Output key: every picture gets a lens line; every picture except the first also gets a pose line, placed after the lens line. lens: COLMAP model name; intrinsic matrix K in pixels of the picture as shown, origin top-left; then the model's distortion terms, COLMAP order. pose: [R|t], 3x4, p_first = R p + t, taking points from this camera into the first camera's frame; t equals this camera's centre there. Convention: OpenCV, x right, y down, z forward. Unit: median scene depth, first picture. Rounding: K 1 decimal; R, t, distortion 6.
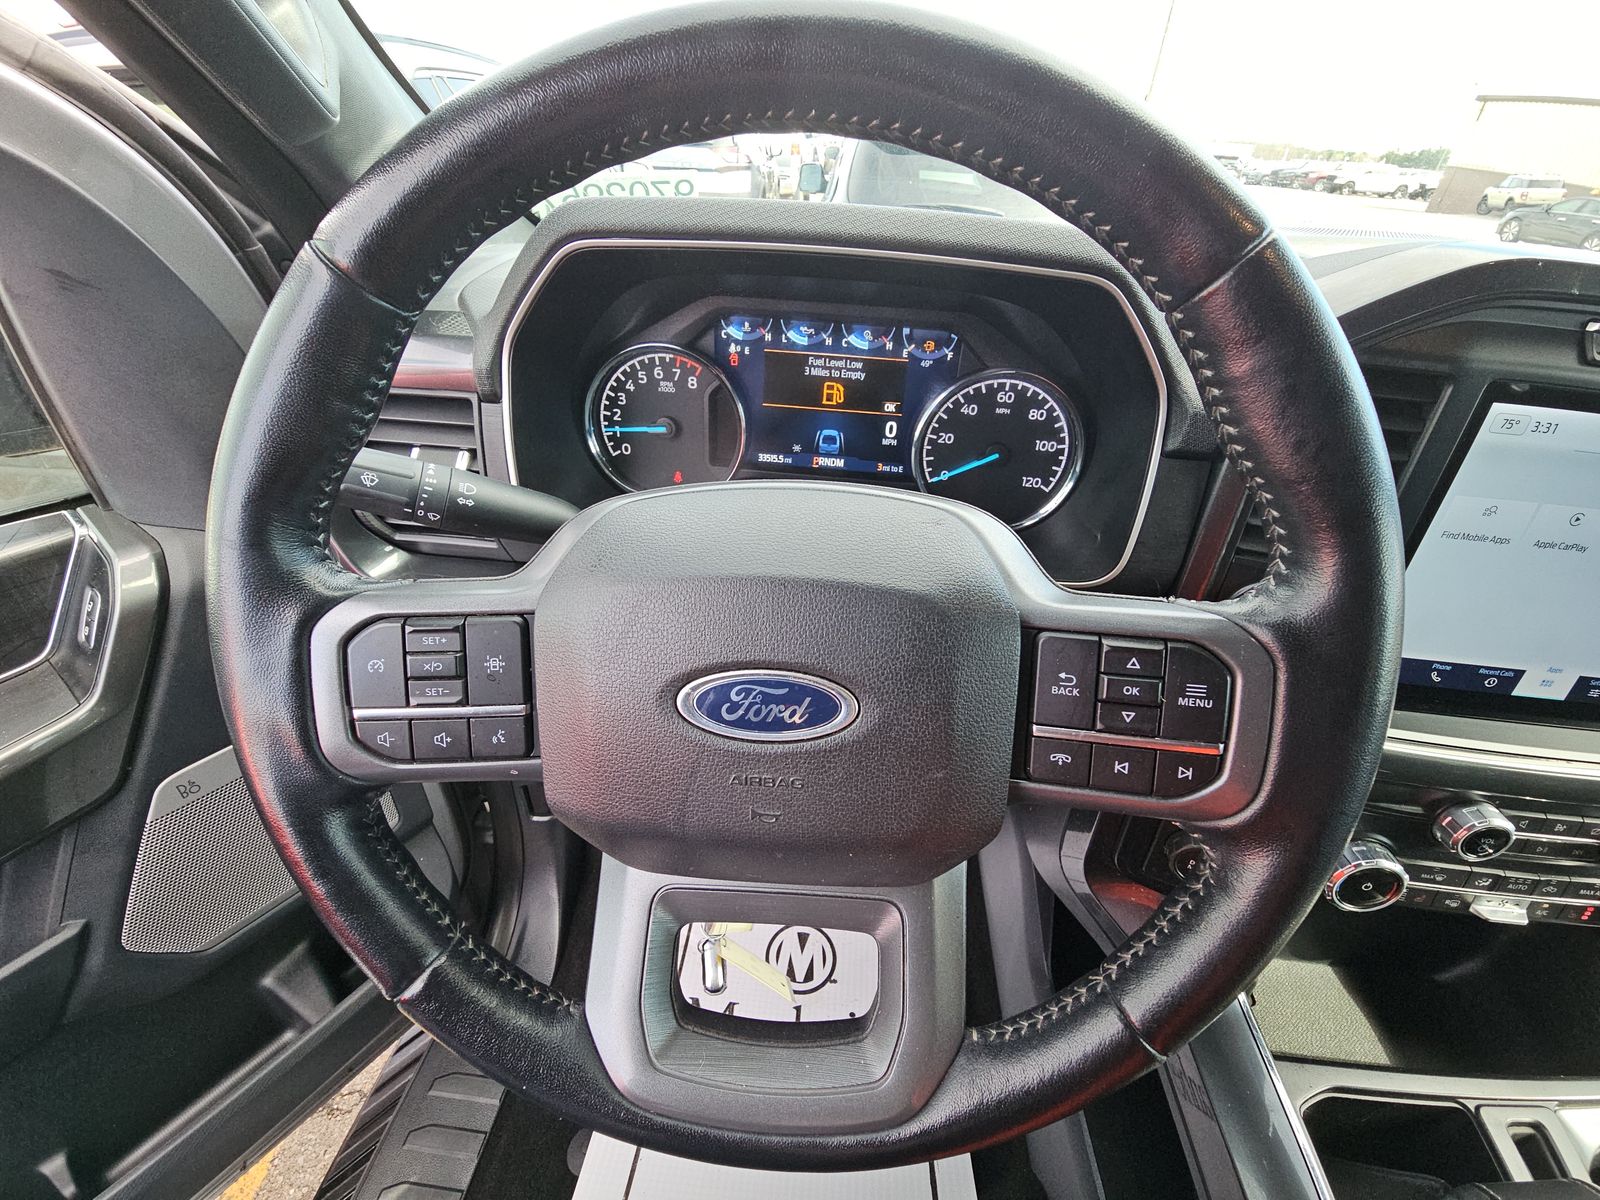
lens RADIAL K [[655.4, 0, 794.4], [0, 655.4, 598.5], [0, 0, 1]] dist [0.002237, -0.012181]
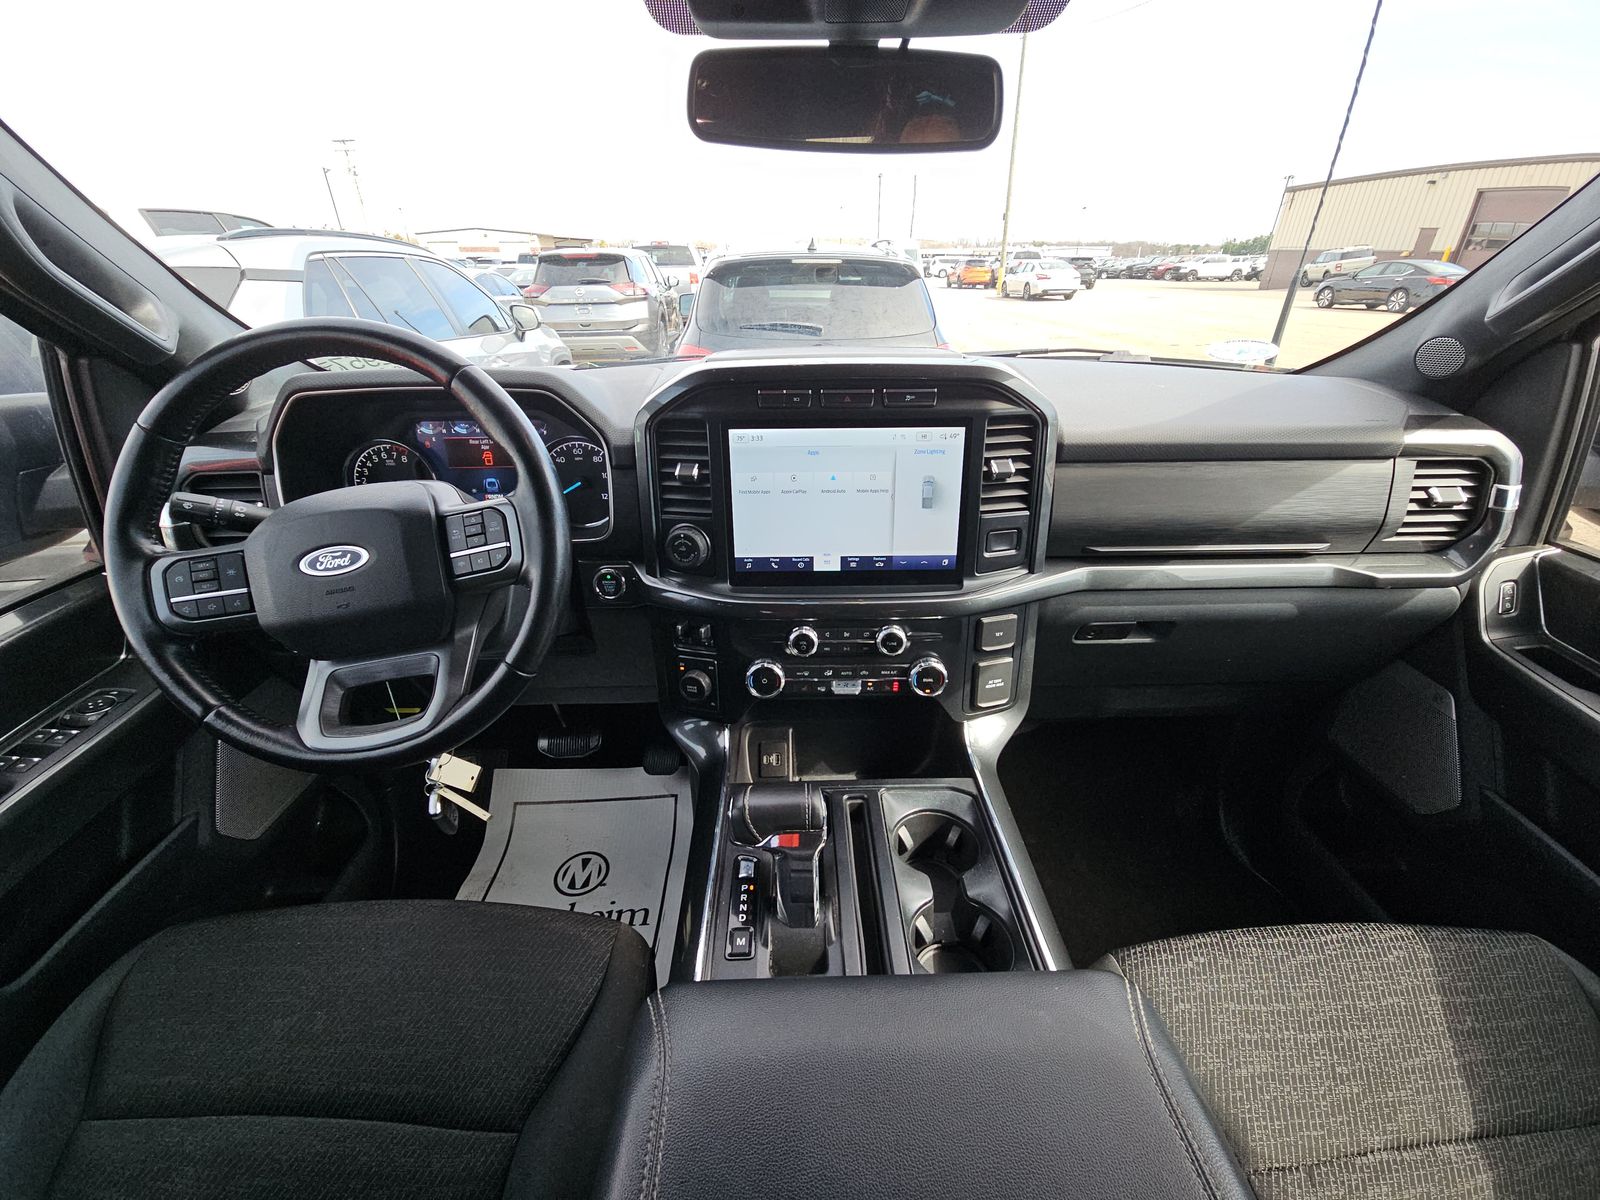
lens RADIAL K [[655.4, 0, 816.4], [0, 655.4, 597.7], [0, 0, 1]] dist [0.002237, -0.012181]
pose [[0.990534, -0.102001, 0.091864, 0.749915], [0.113654, 0.984694, -0.132137, 0.401850], [-0.076980, 0.141327, 0.986965, -0.782734]]
